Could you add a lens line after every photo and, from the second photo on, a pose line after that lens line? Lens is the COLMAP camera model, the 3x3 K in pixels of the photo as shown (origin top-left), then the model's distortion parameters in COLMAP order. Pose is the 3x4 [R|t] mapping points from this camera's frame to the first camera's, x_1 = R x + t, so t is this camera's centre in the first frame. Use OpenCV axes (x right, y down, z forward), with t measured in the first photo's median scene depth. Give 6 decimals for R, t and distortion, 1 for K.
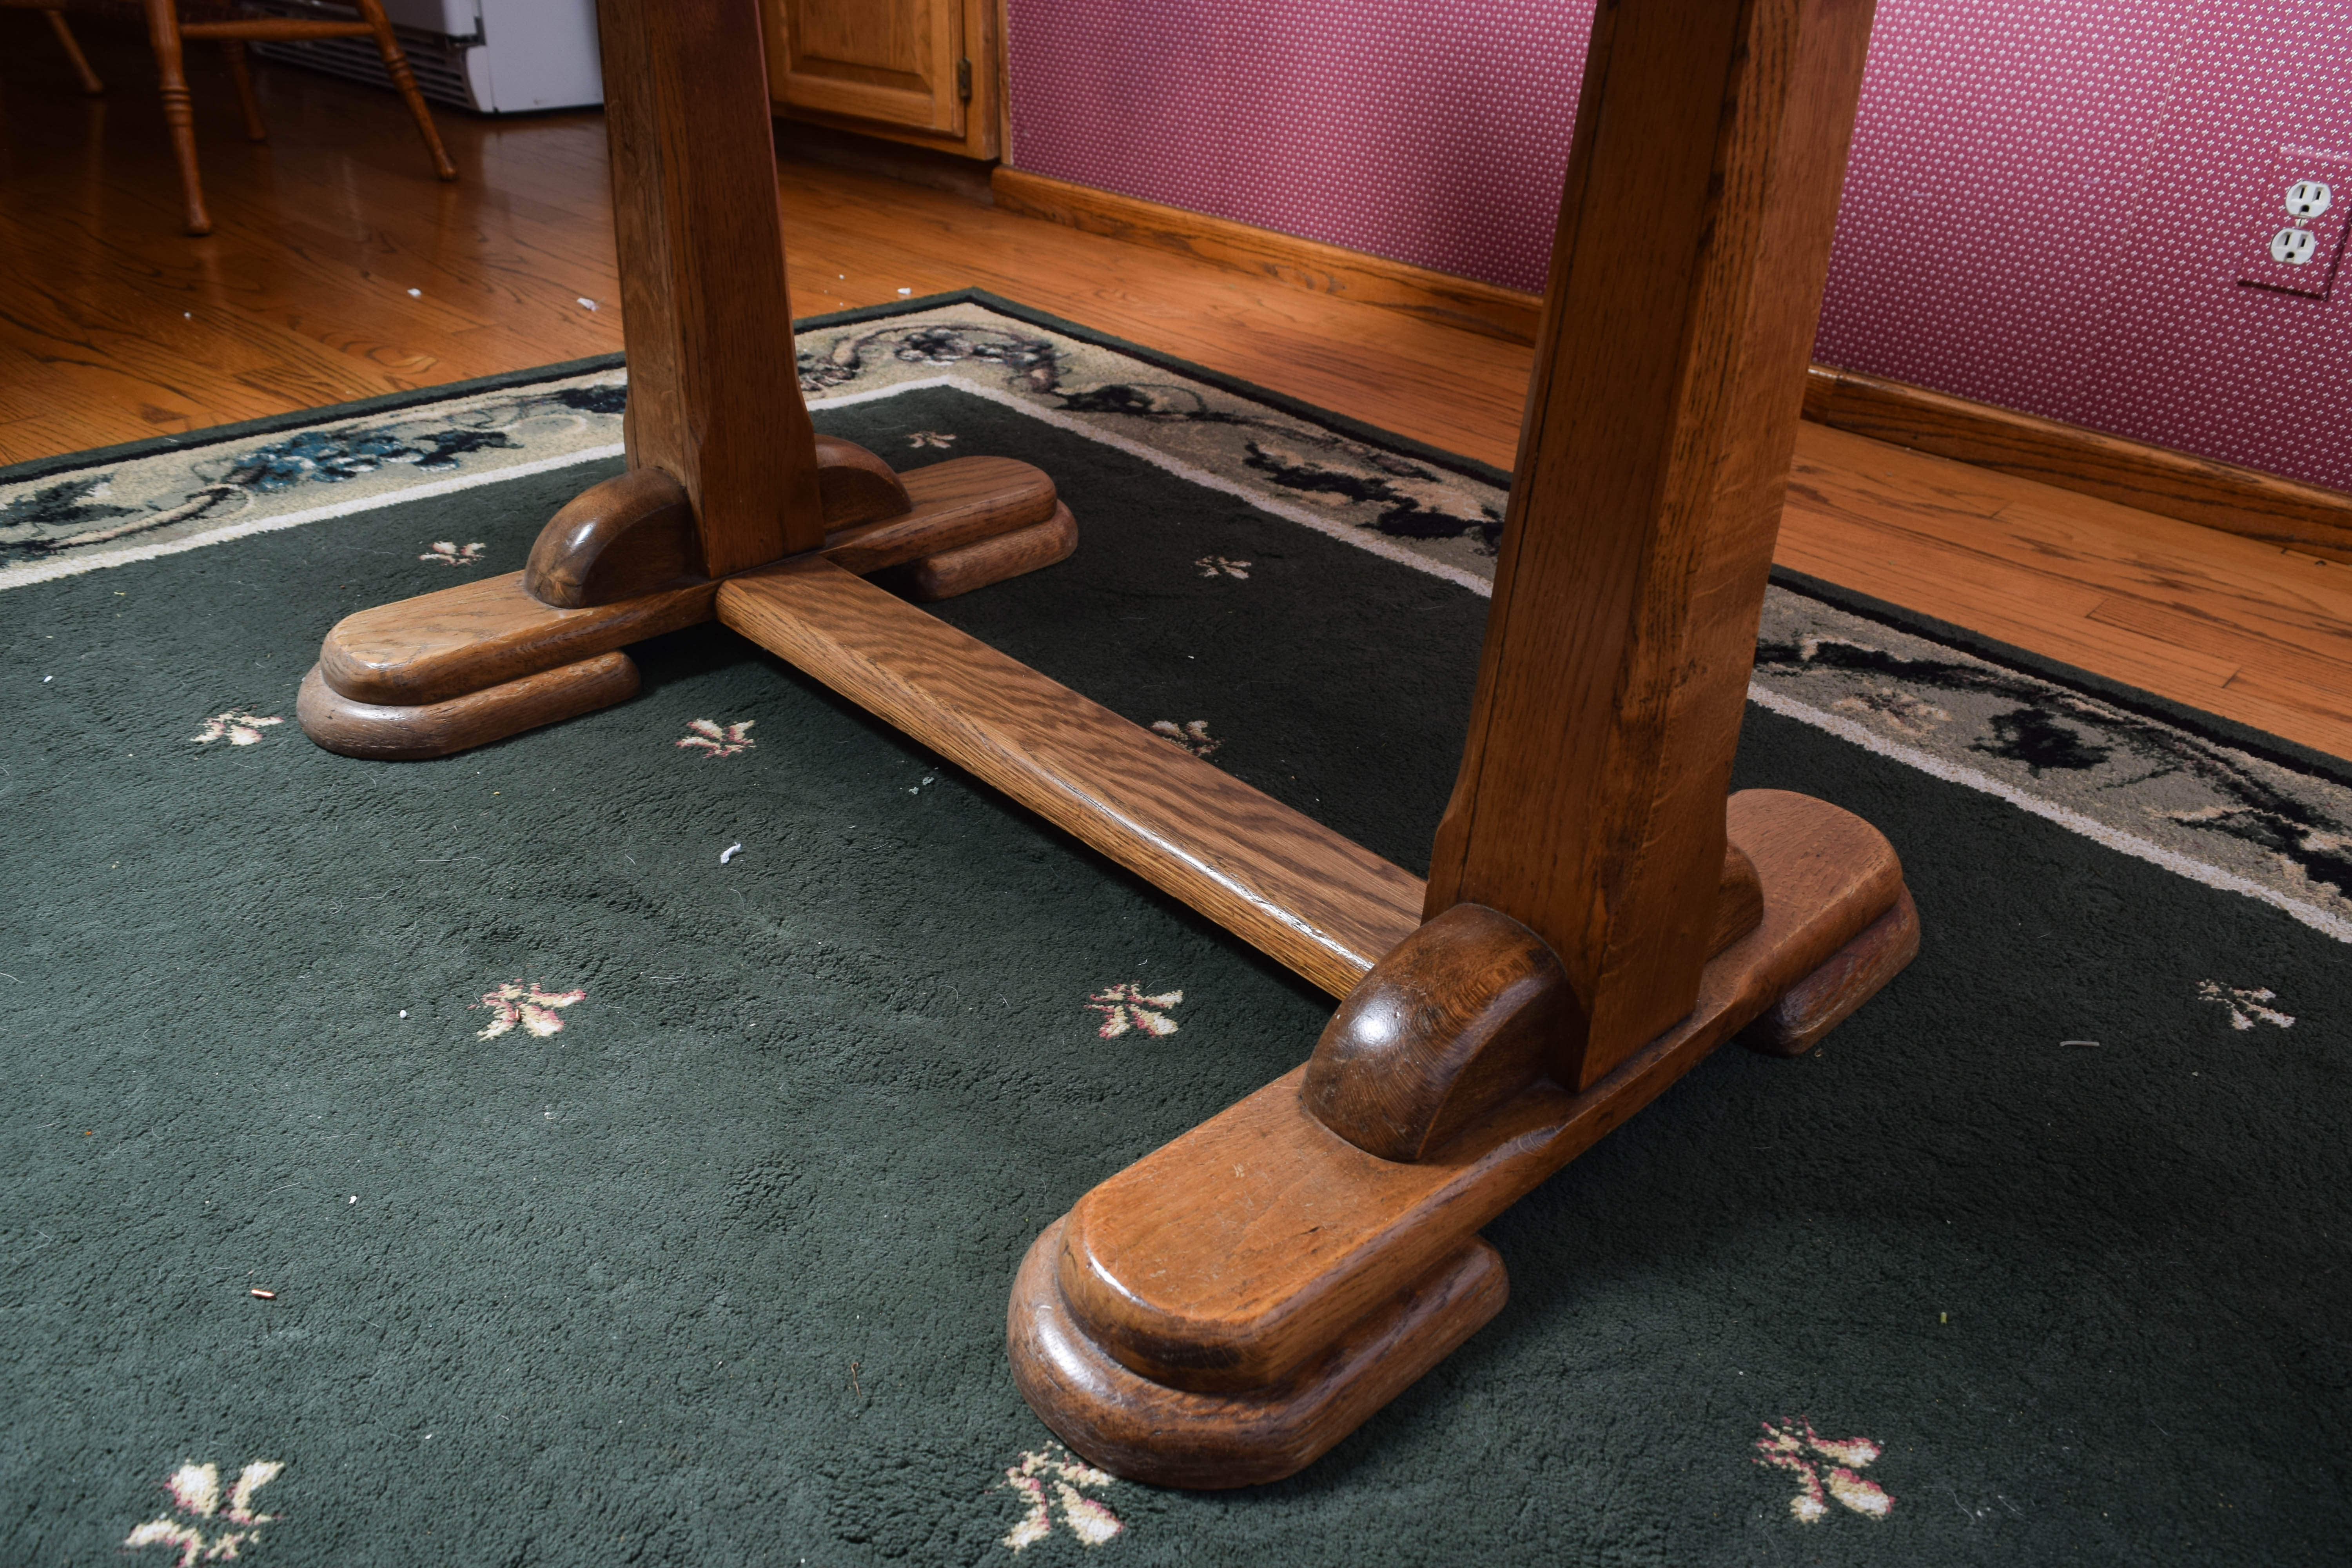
lens RADIAL K [[1799.8, 0, 1176.0], [0, 1799.8, 784.0], [0, 0, 1]] dist [-0.016046, 0.003103]
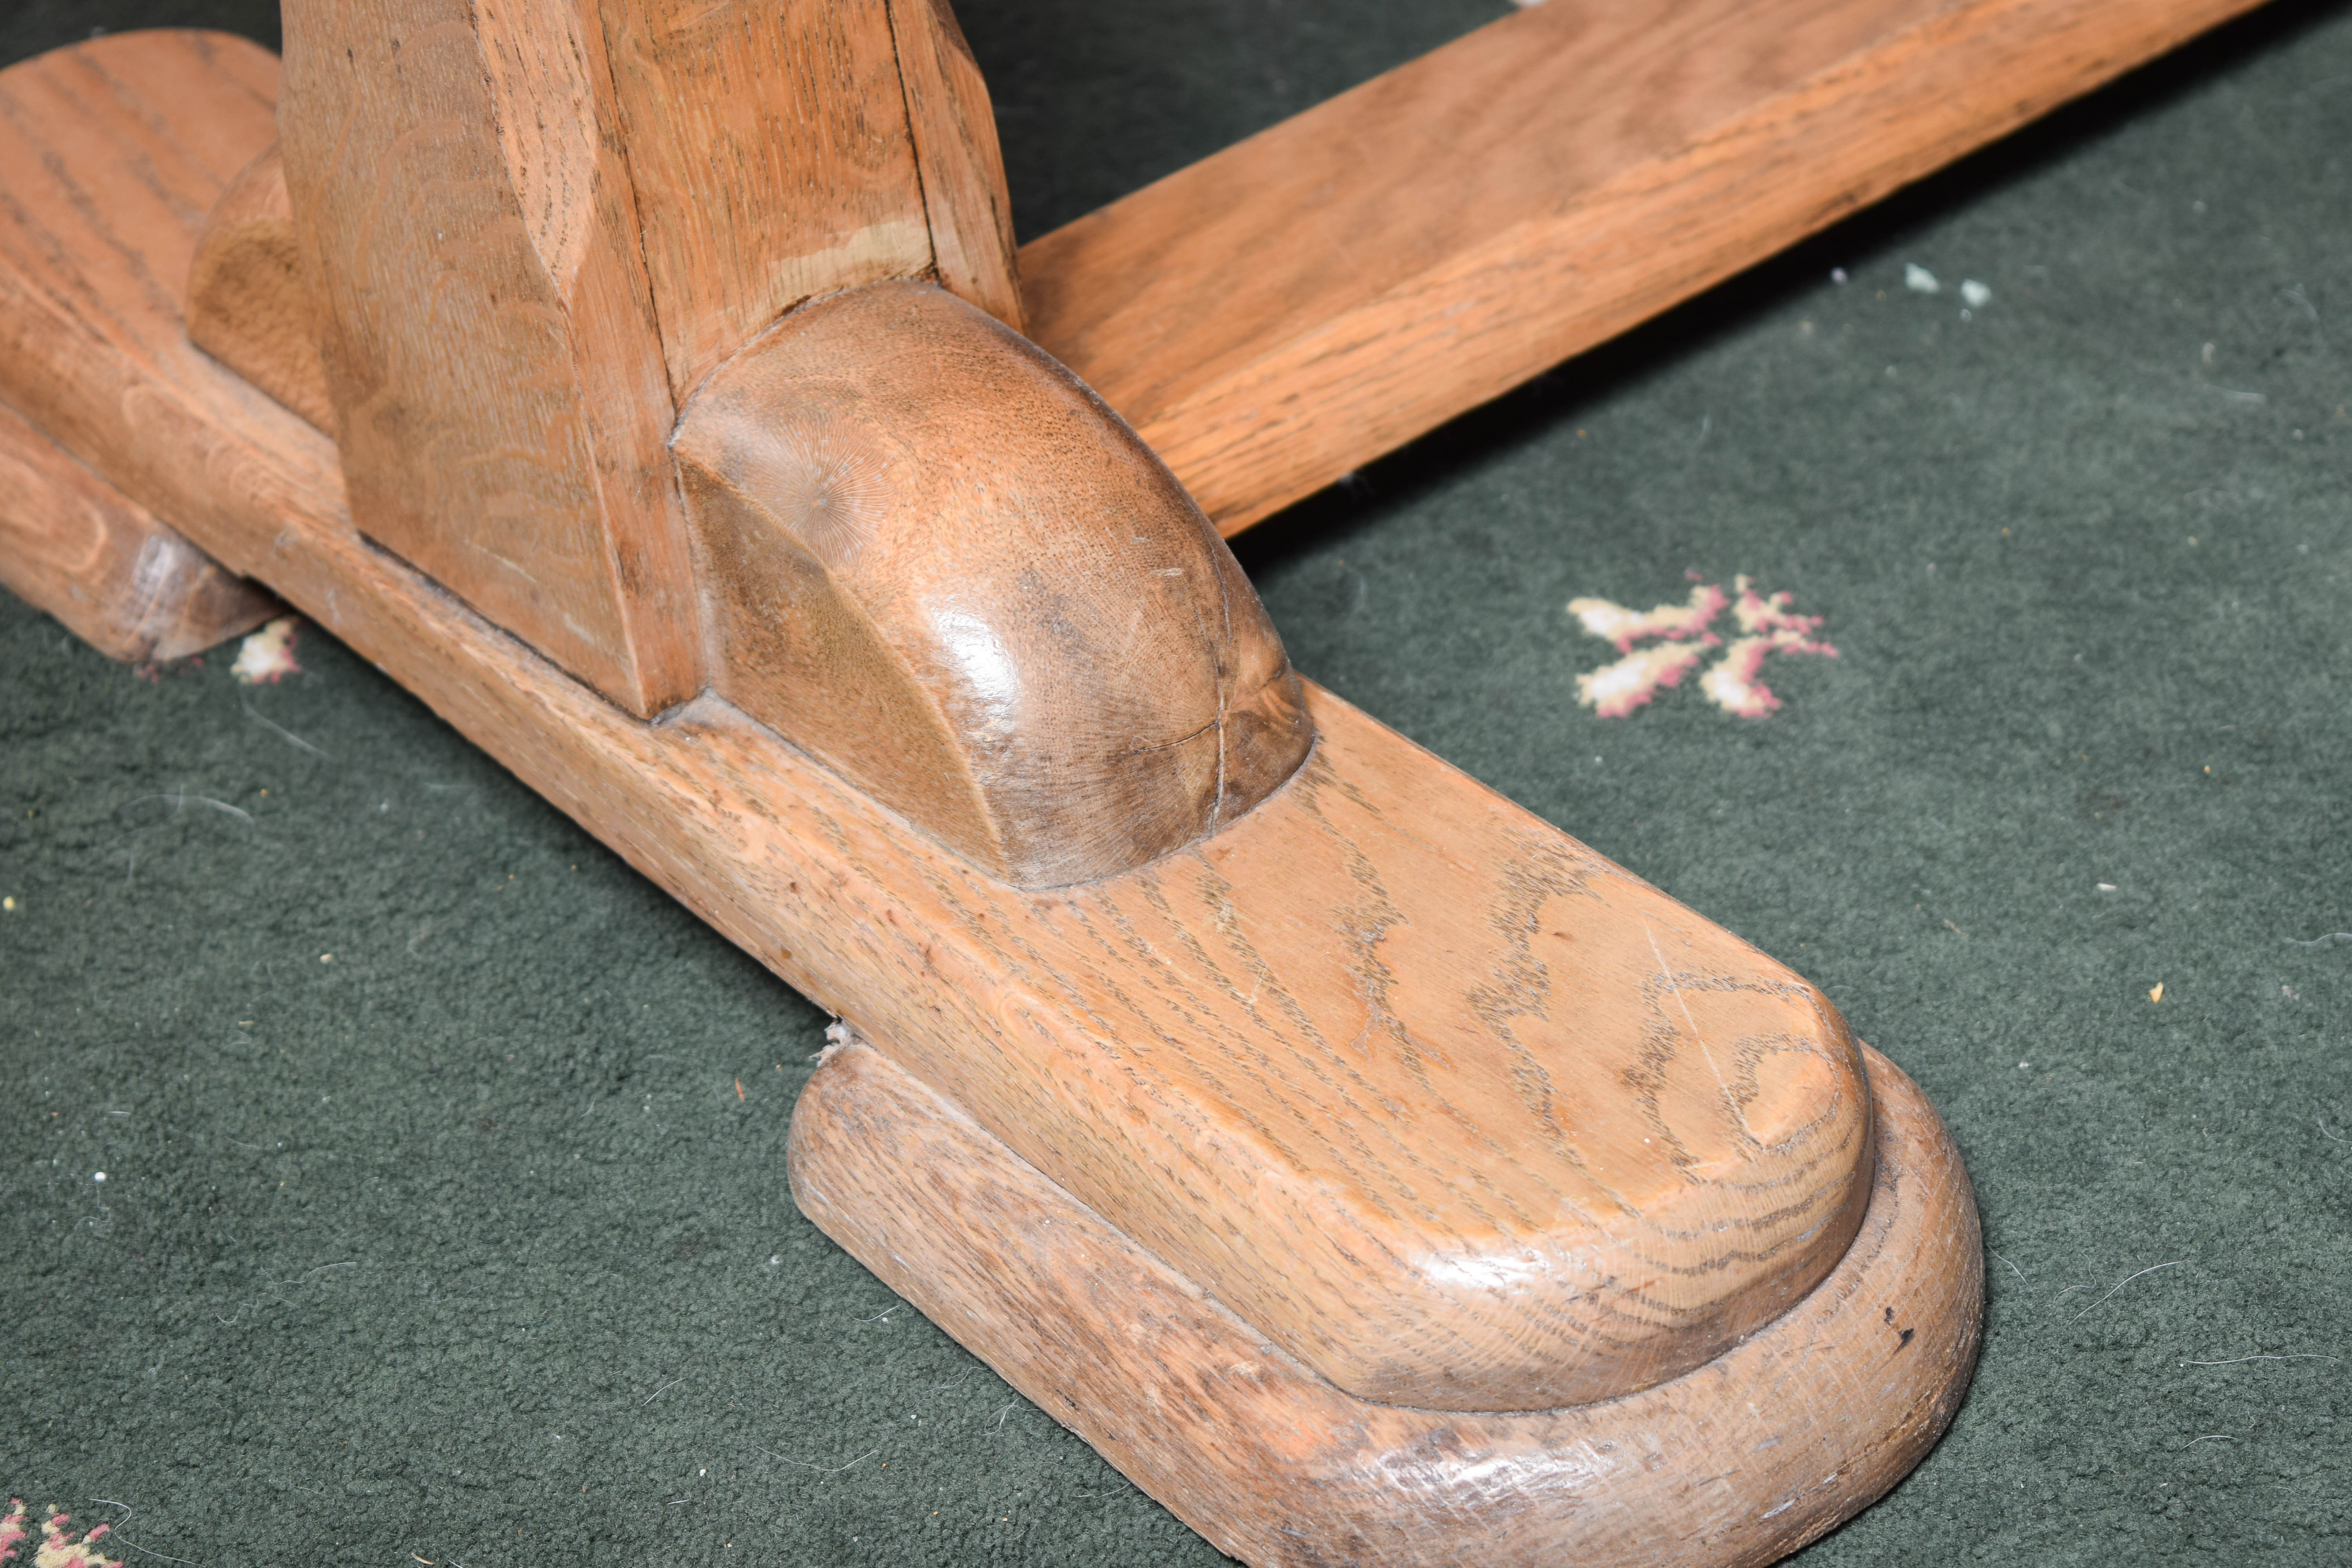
lens RADIAL K [[5153.2, 0, 1176.0], [0, 5153.2, 784.0], [0, 0, 1]] dist [-0.046497, -0.076950]
pose [[0.085254, -0.622736, 0.777774, -0.870419], [0.571931, 0.669786, 0.473583, -0.433729], [-0.815859, 0.404458, 0.413264, 0.645132]]
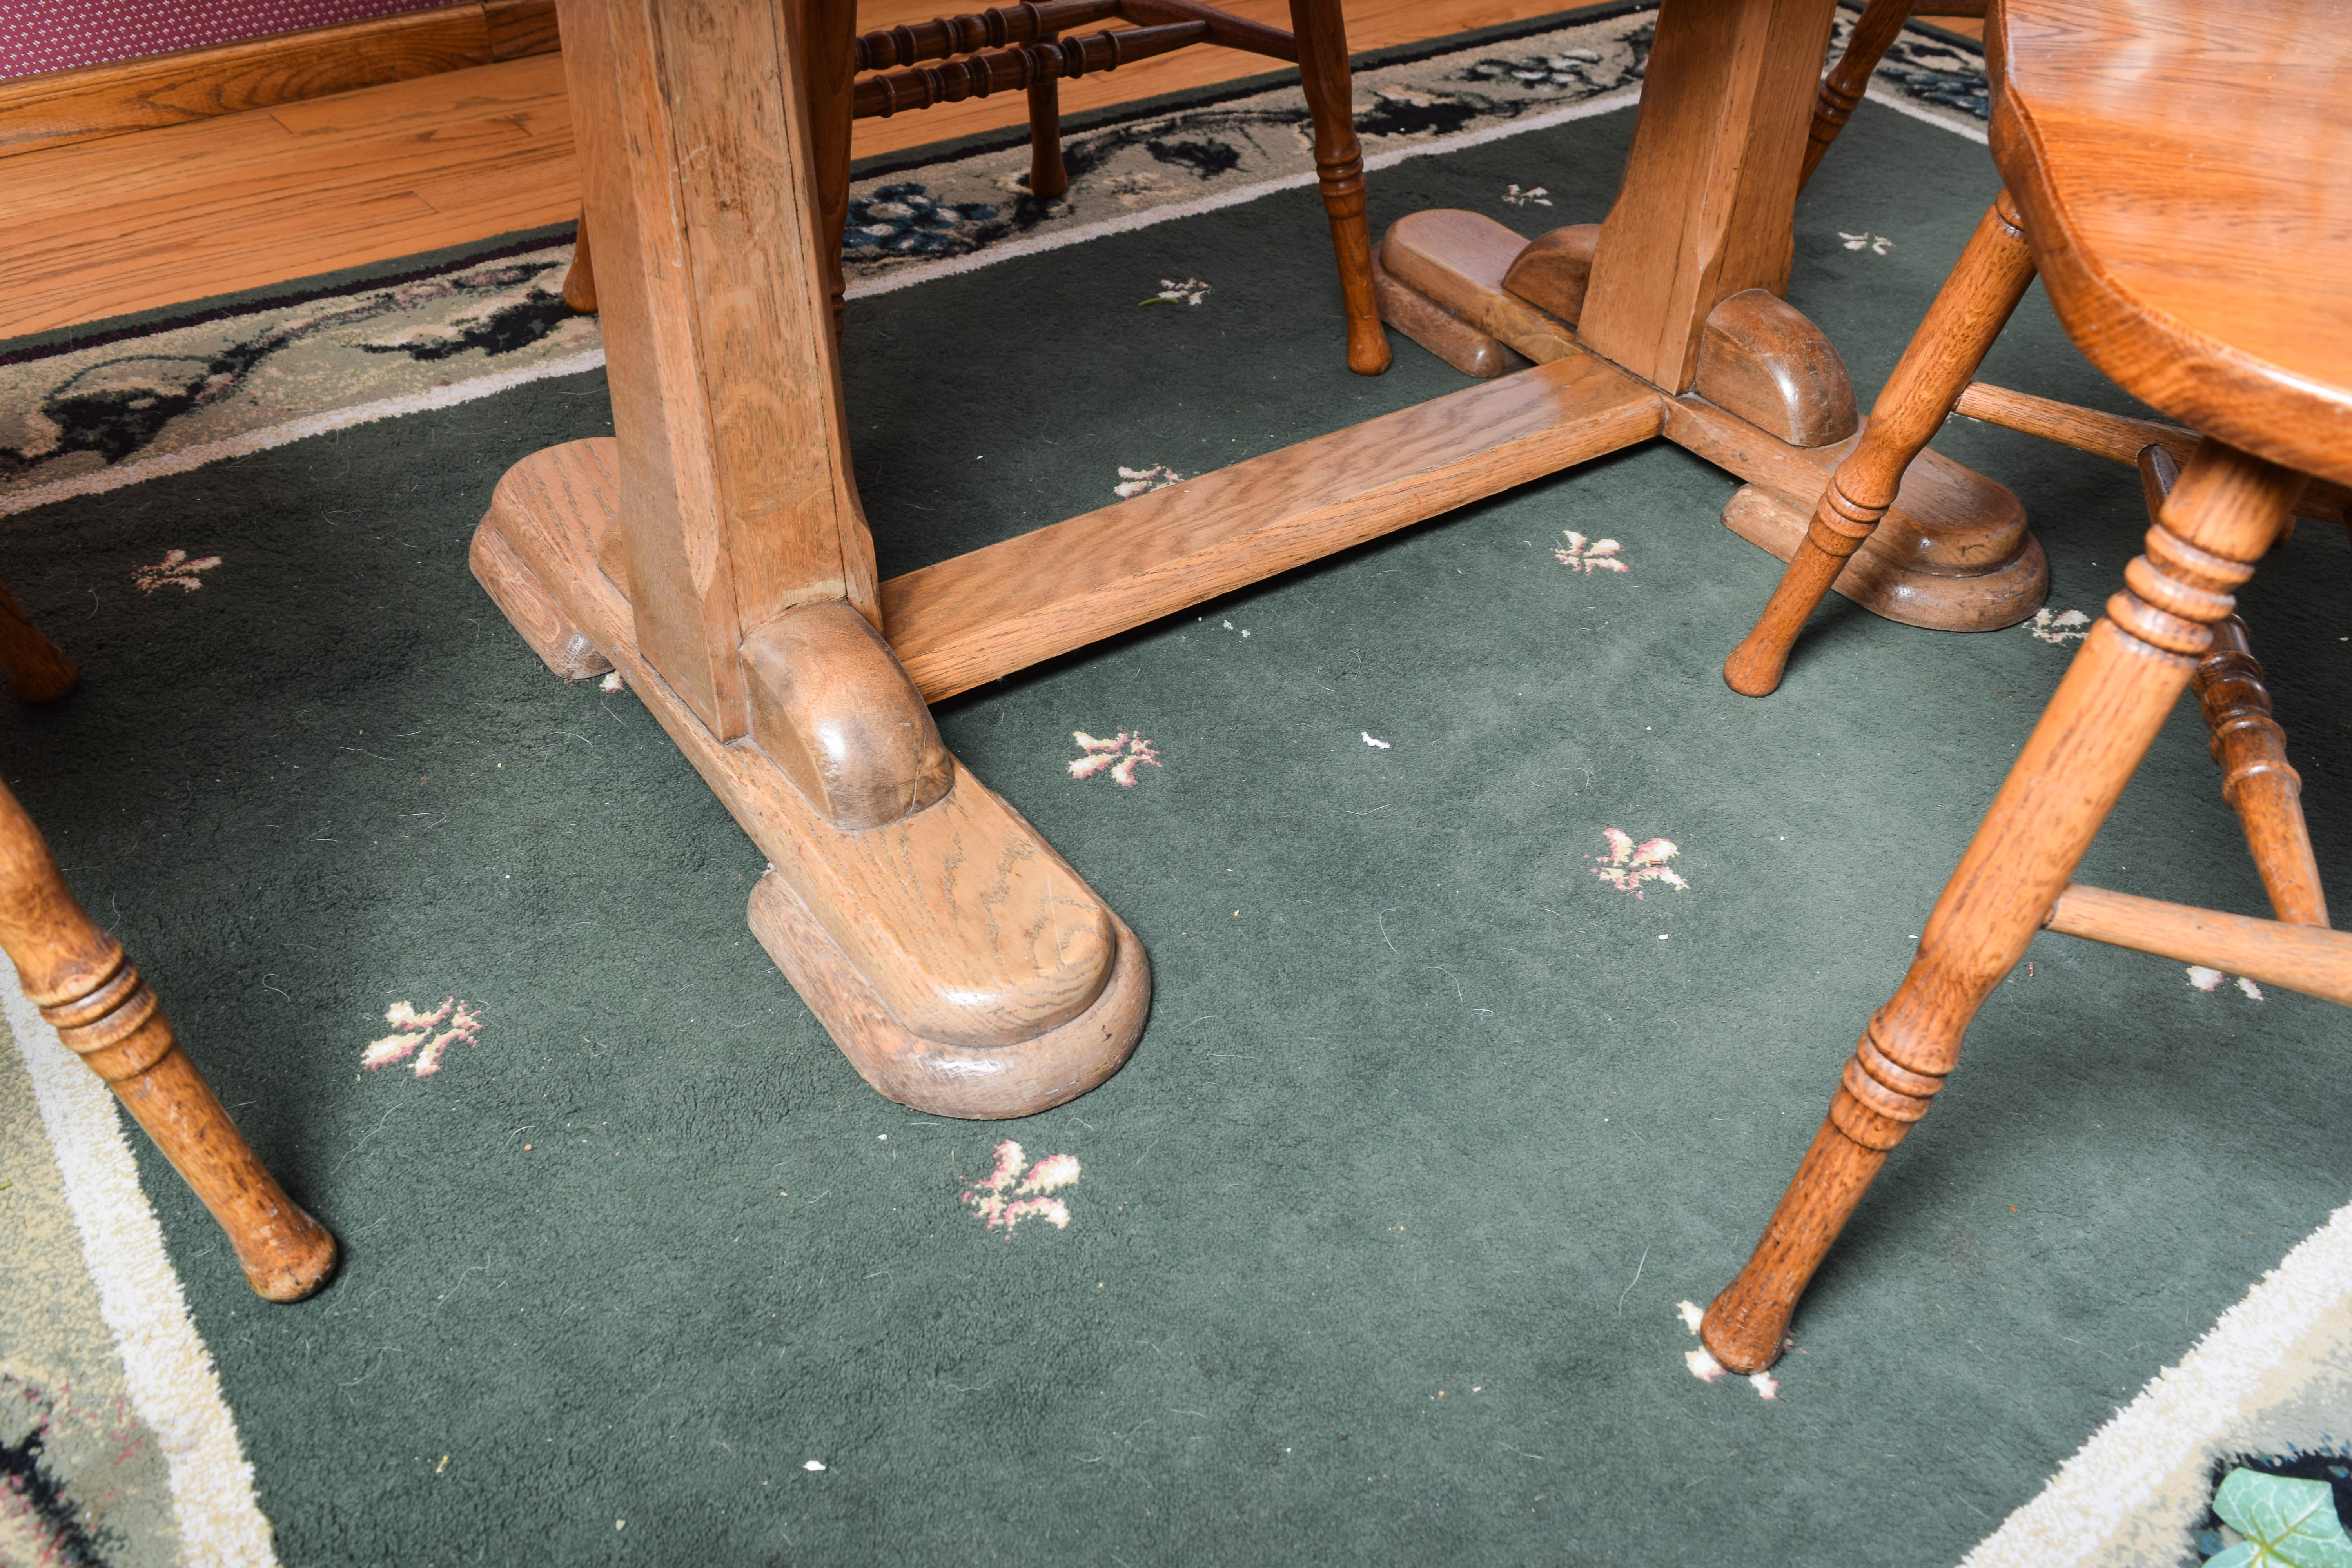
lens RADIAL K [[1877.4, 0, 1176.0], [0, 1877.4, 784.0], [0, 0, 1]] dist [-0.013816, 0.014396]
pose [[0.143499, -0.662946, 0.734786, -0.838127], [0.453005, 0.704120, 0.546810, -0.452693], [-0.879883, 0.254395, 0.401358, 0.549294]]
